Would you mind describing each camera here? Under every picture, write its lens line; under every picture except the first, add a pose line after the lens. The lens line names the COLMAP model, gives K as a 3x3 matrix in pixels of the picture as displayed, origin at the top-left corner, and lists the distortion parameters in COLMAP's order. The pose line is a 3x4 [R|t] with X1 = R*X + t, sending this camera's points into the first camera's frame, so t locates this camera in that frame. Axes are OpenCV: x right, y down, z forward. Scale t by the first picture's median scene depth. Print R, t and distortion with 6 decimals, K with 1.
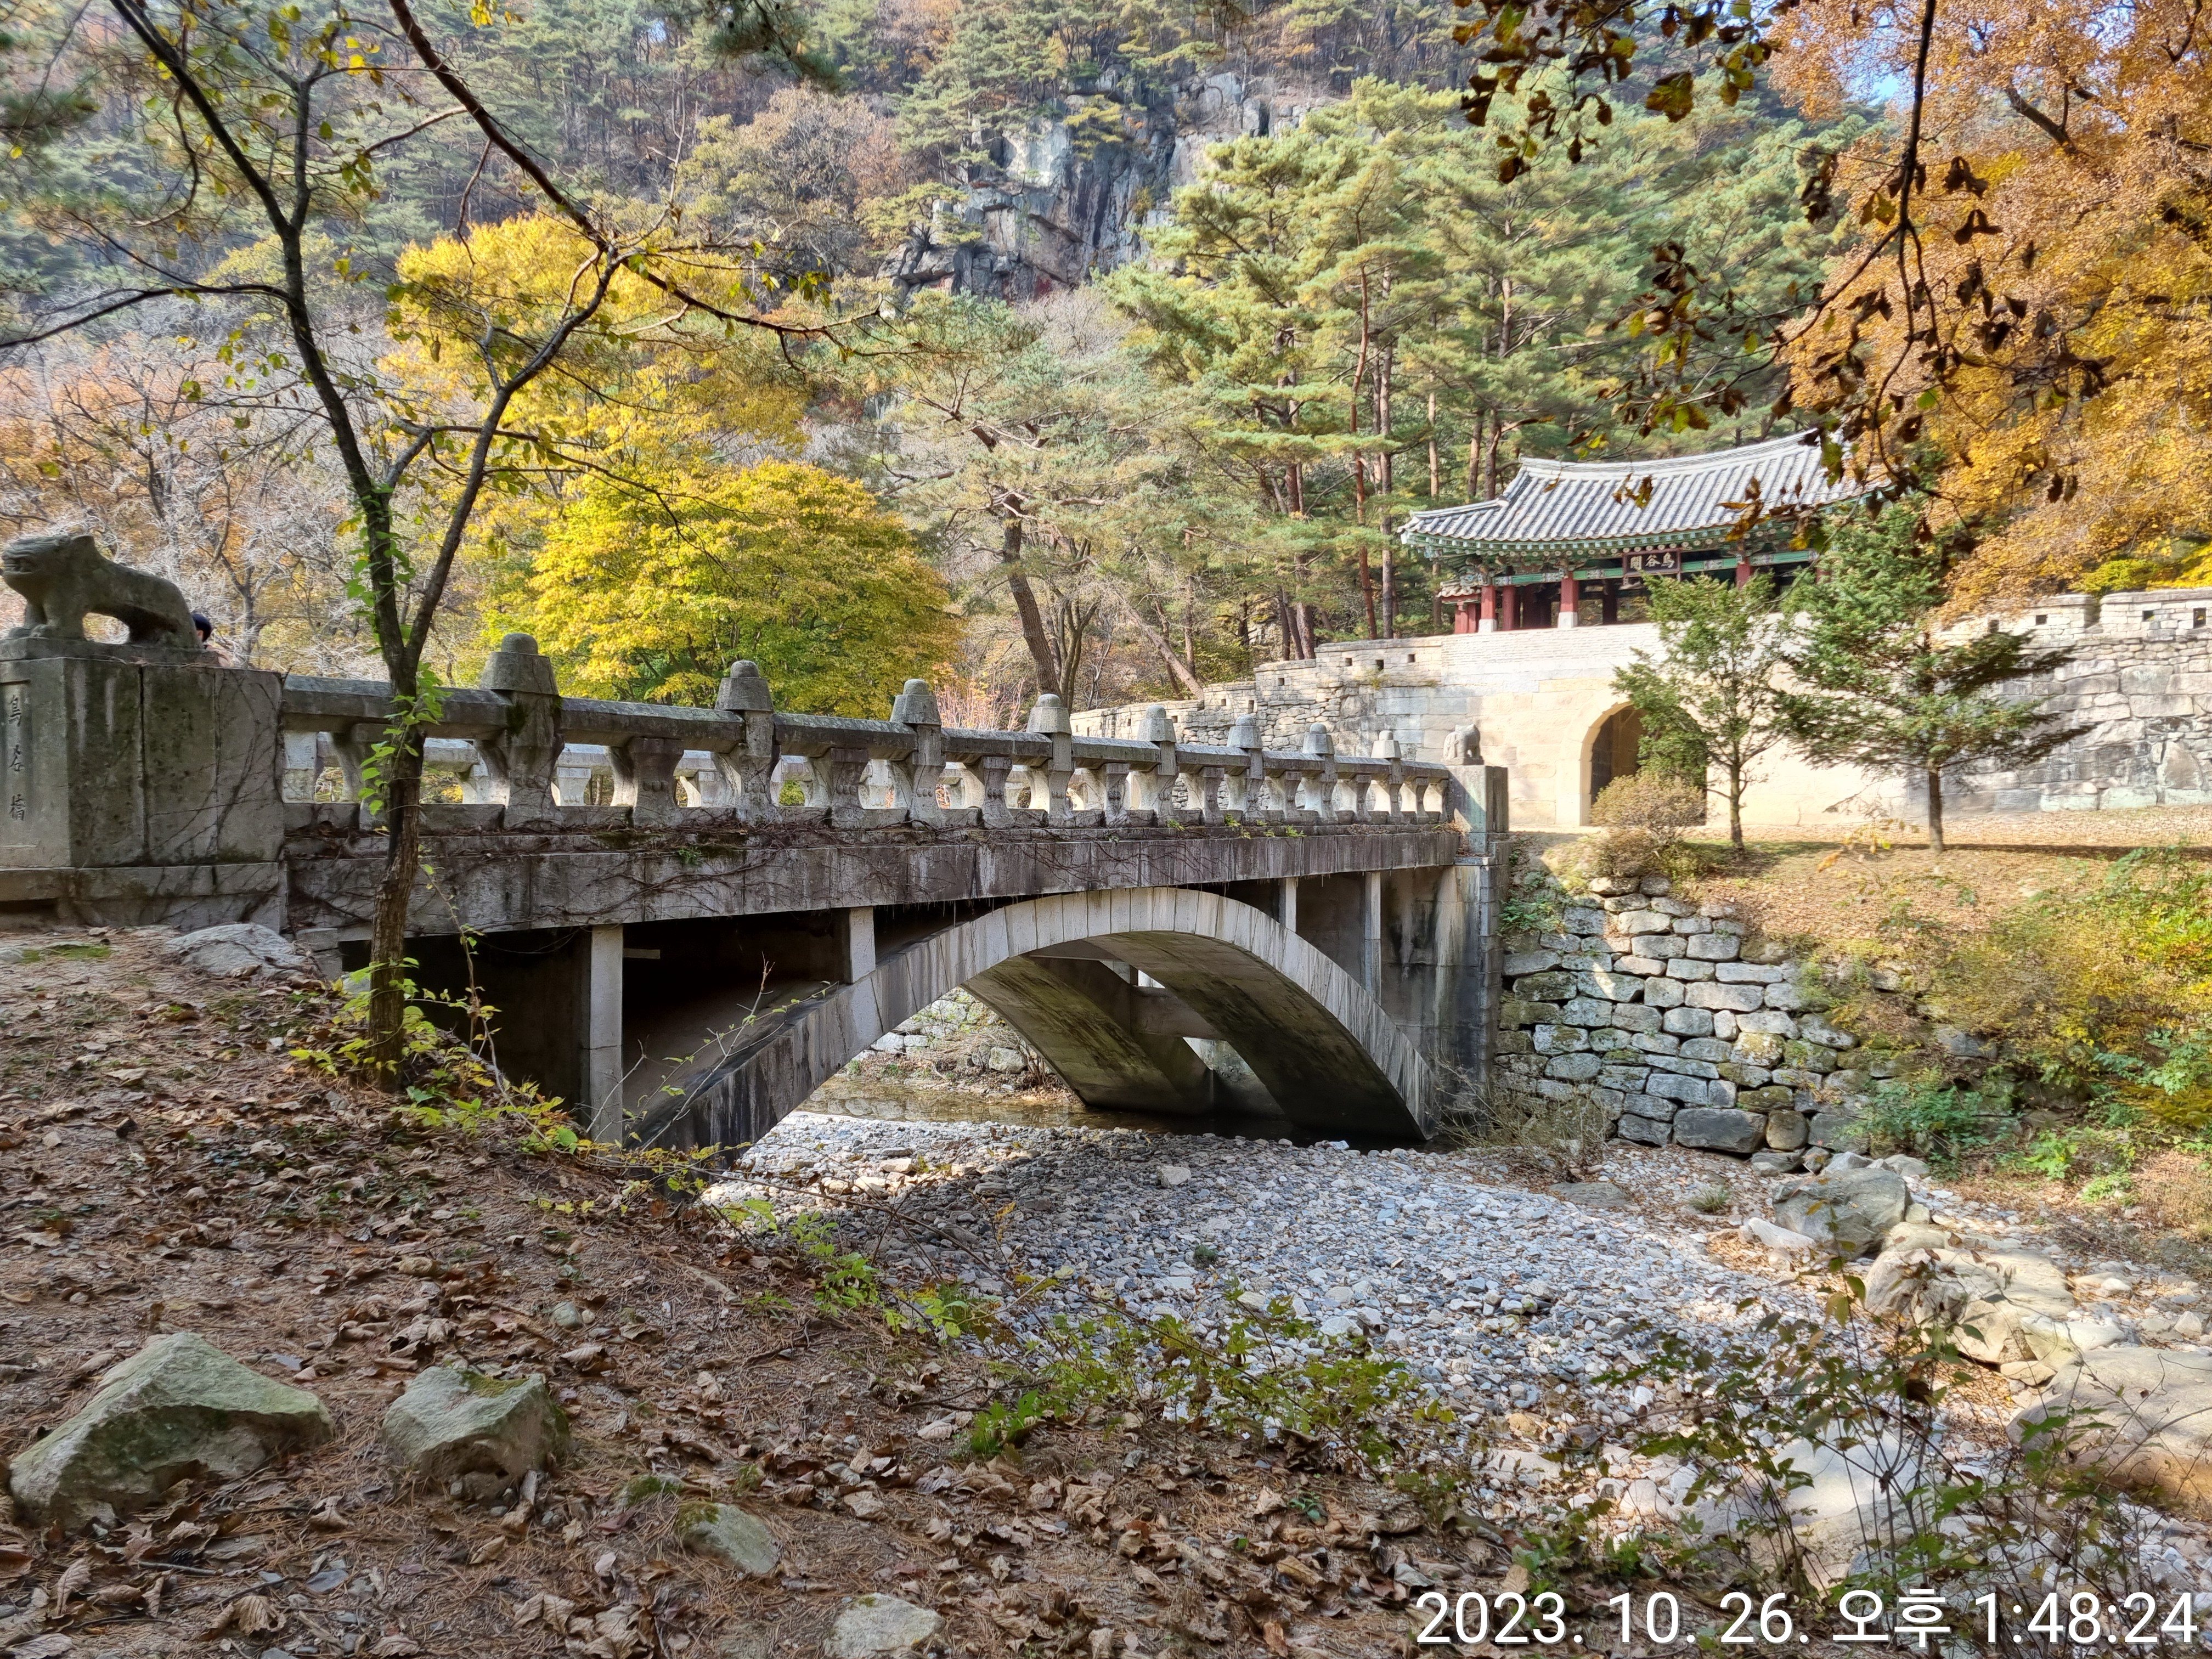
lens RADIAL K [[1784.4, 0, 1082.6], [0, 1784.4, 877.8], [0, 0, 1]] dist [0.083190, -0.043409]
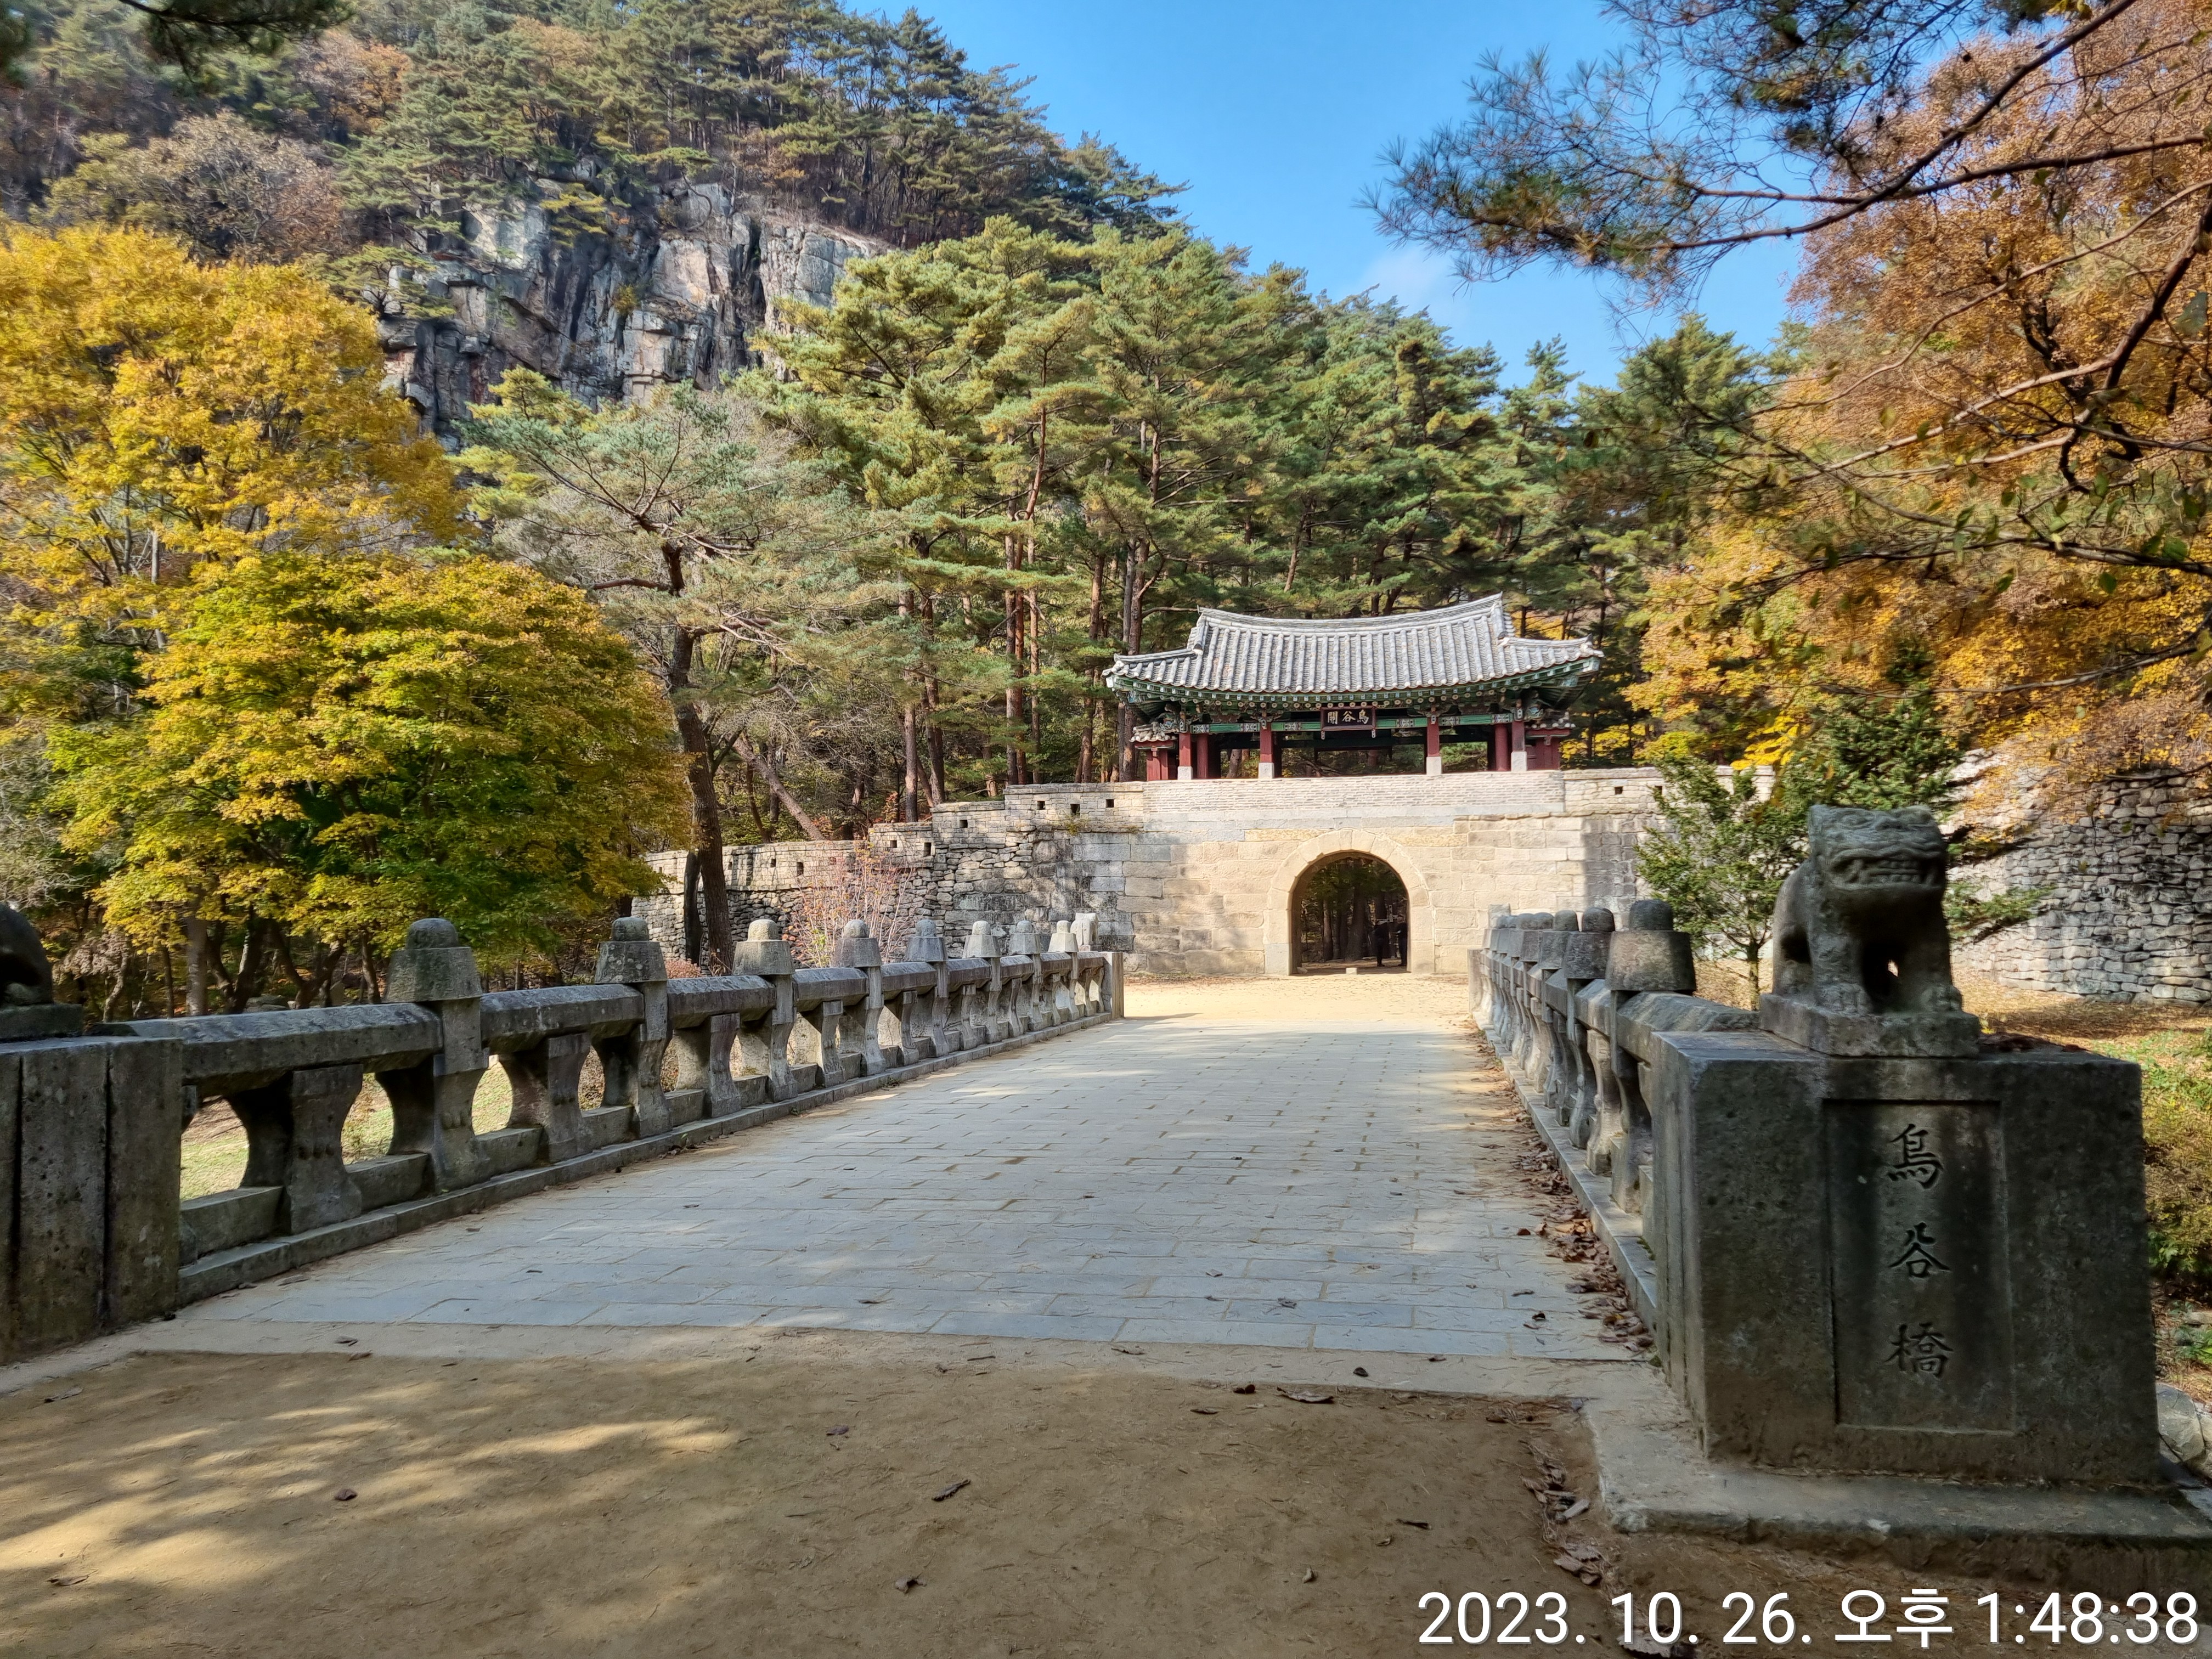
lens RADIAL K [[1784.4, 0, 1115.0], [0, 1784.4, 842.6], [0, 0, 1]] dist [0.083190, -0.043409]
pose [[0.921446, 0.008999, 0.388403, -0.183318], [0.022866, 0.996743, -0.077340, -0.025818], [-0.387834, 0.080146, 0.918238, 0.110113]]
